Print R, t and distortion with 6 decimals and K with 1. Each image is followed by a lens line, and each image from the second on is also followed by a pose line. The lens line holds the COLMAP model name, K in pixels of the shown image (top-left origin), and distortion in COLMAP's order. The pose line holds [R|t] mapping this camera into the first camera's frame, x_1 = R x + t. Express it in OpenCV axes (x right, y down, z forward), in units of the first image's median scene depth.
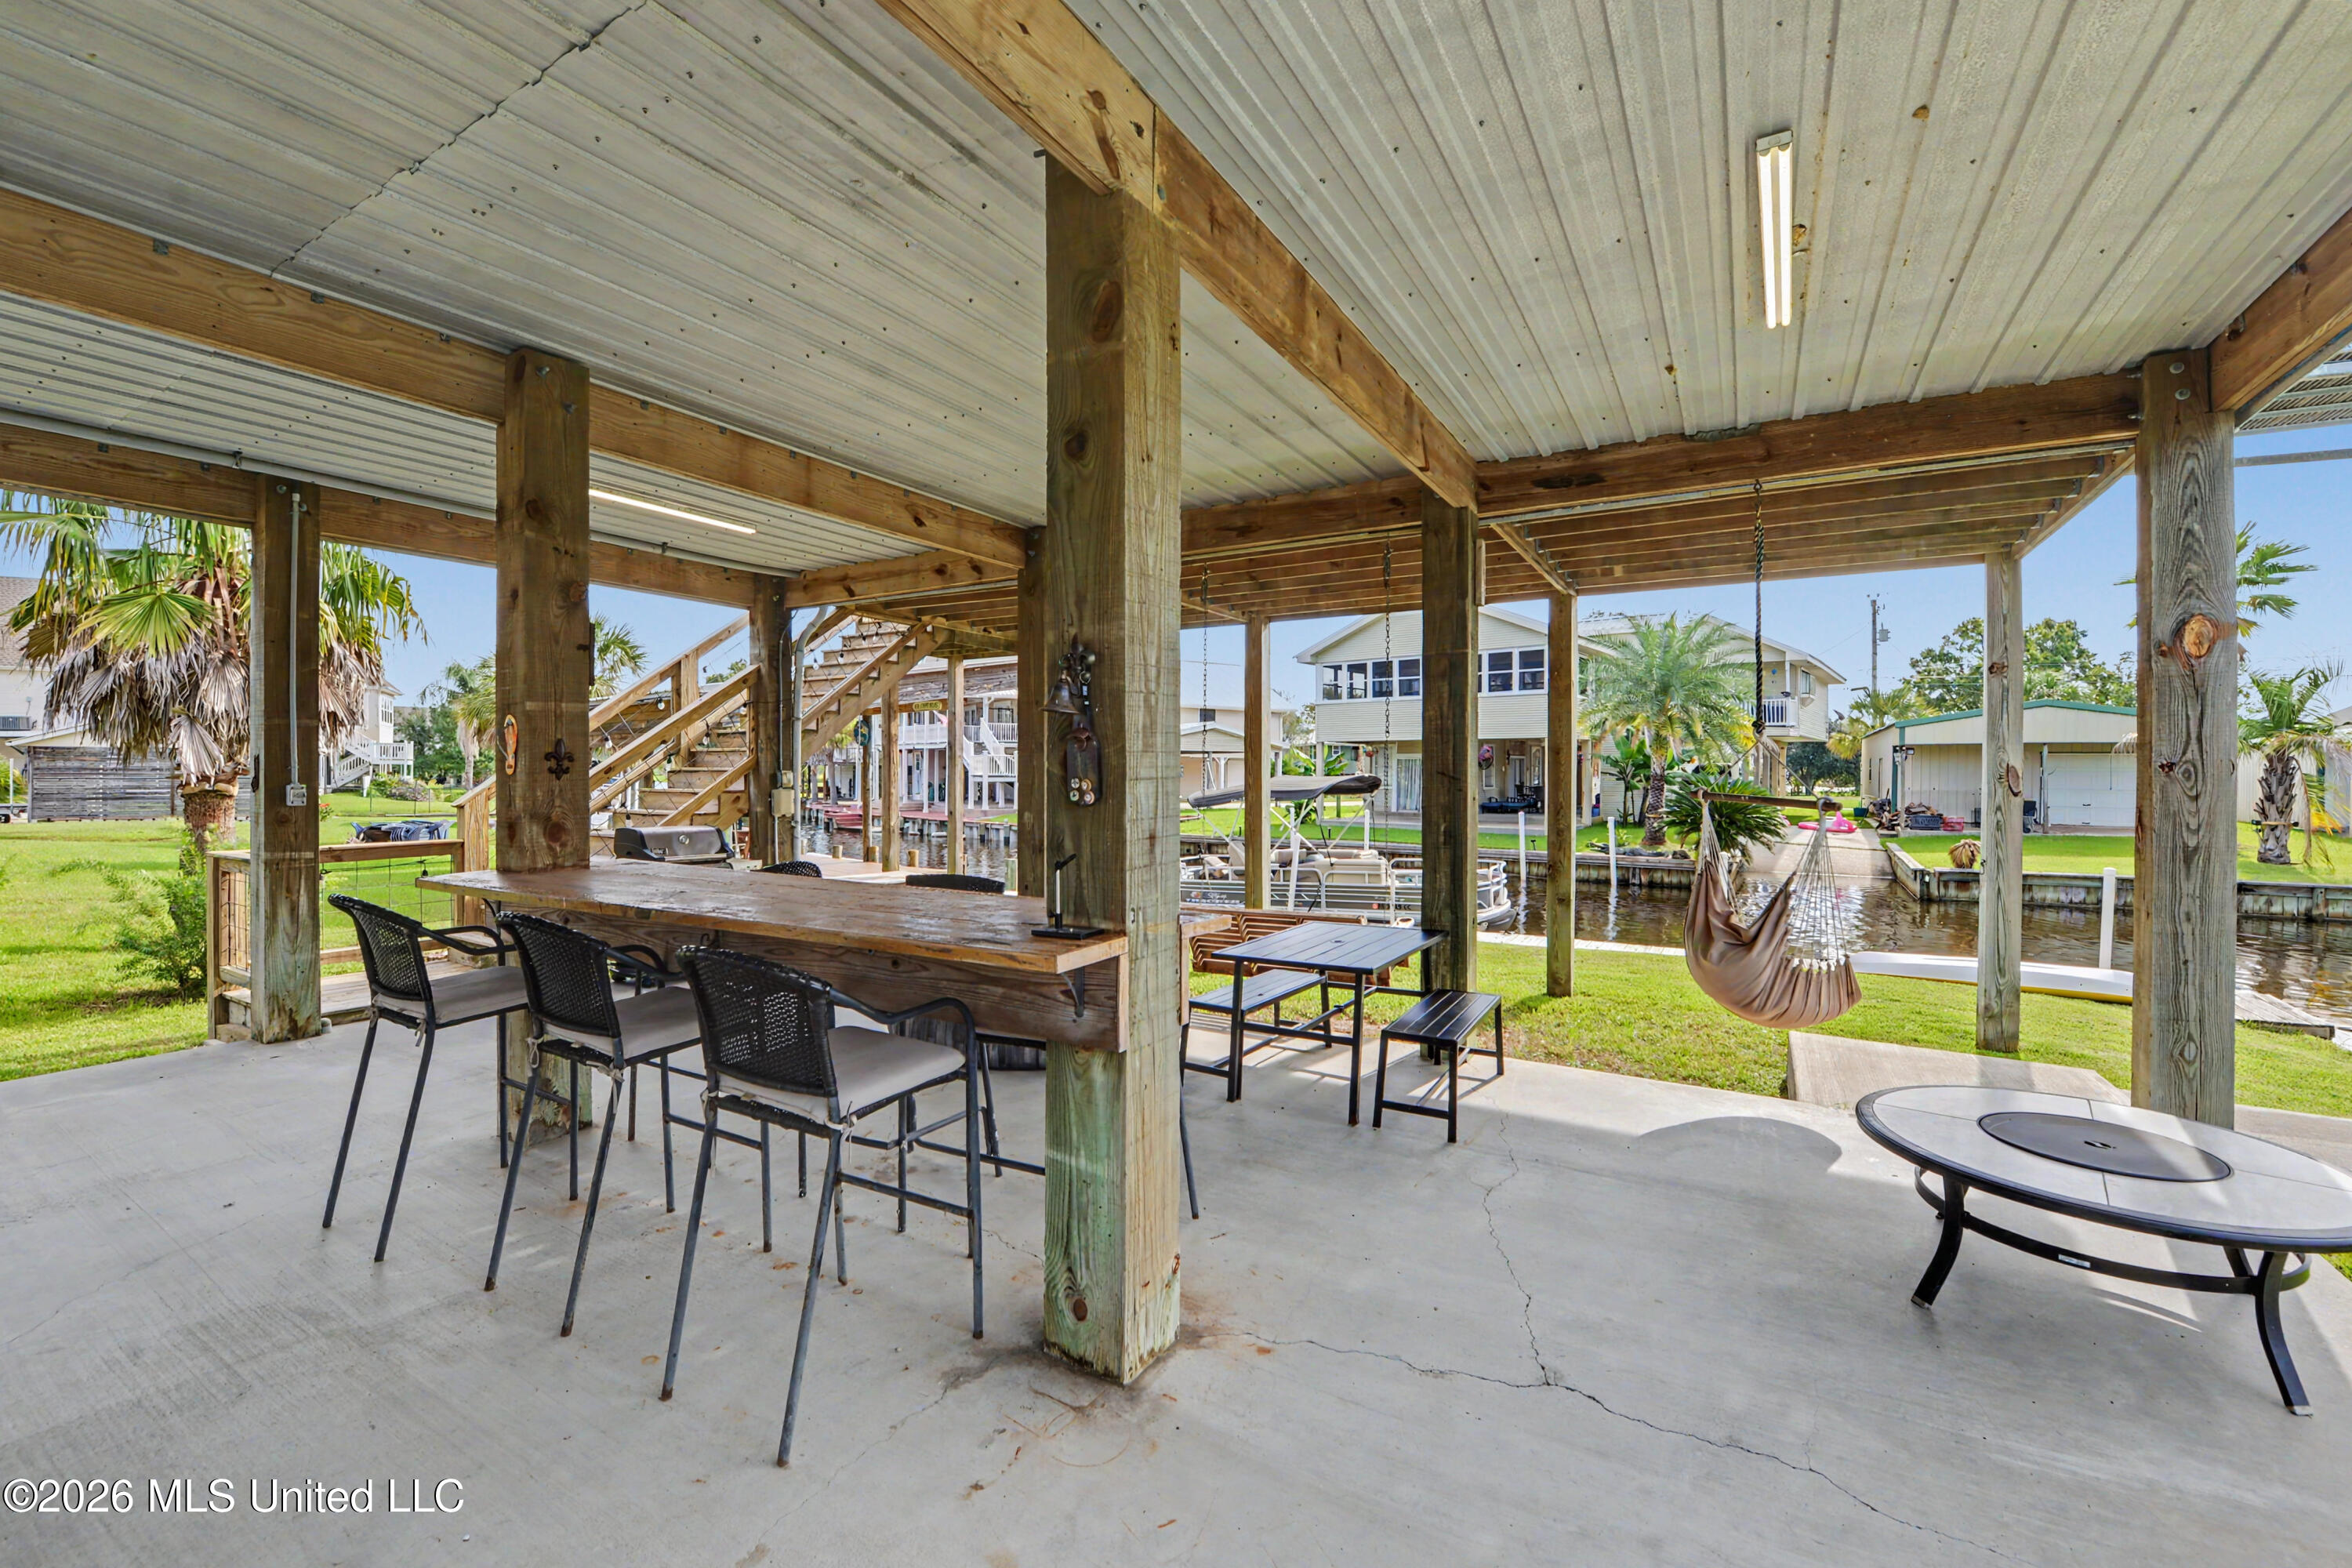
lens RADIAL K [[994.9, 0, 1171.7], [0, 994.9, 778.5], [0, 0, 1]] dist [-0.022680, -0.000231]
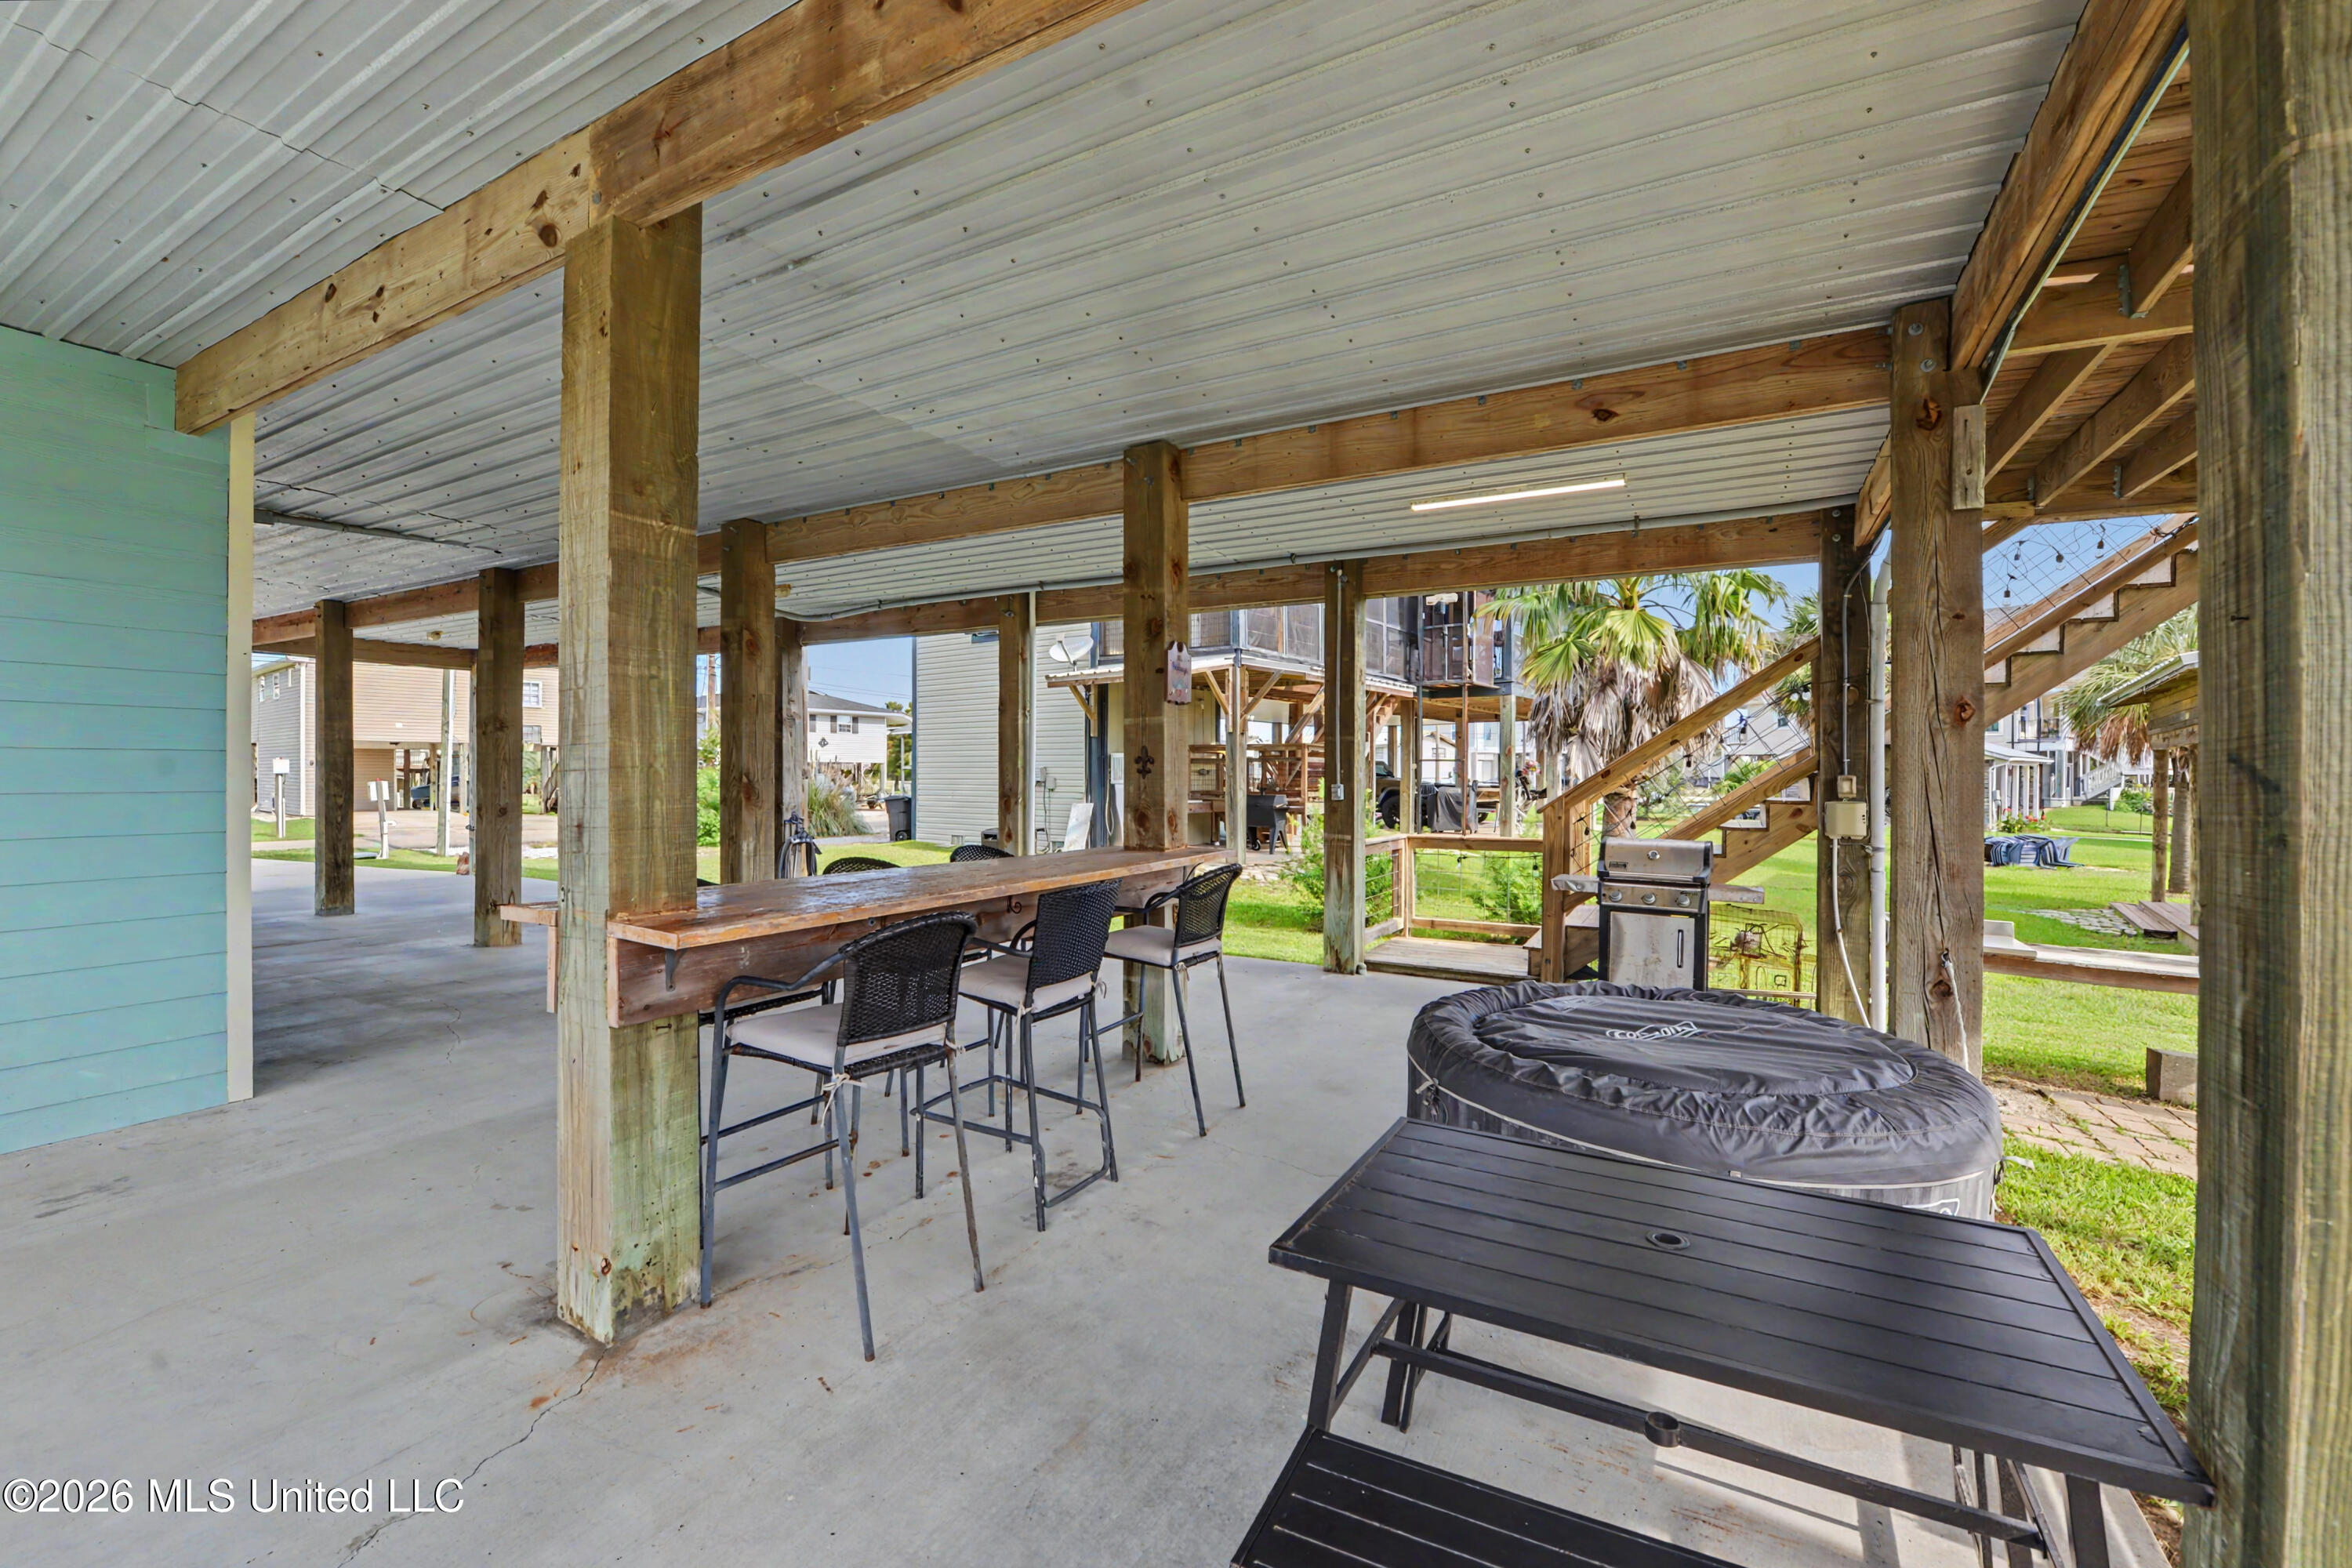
lens RADIAL K [[994.9, 0, 1171.7], [0, 994.9, 778.5], [0, 0, 1]] dist [-0.022680, -0.000231]
pose [[0.012625, -0.003707, -0.999913, 0.643843], [-0.009915, 0.999944, -0.003832, 0.005811], [0.999871, 0.009962, 0.012588, 1.011828]]
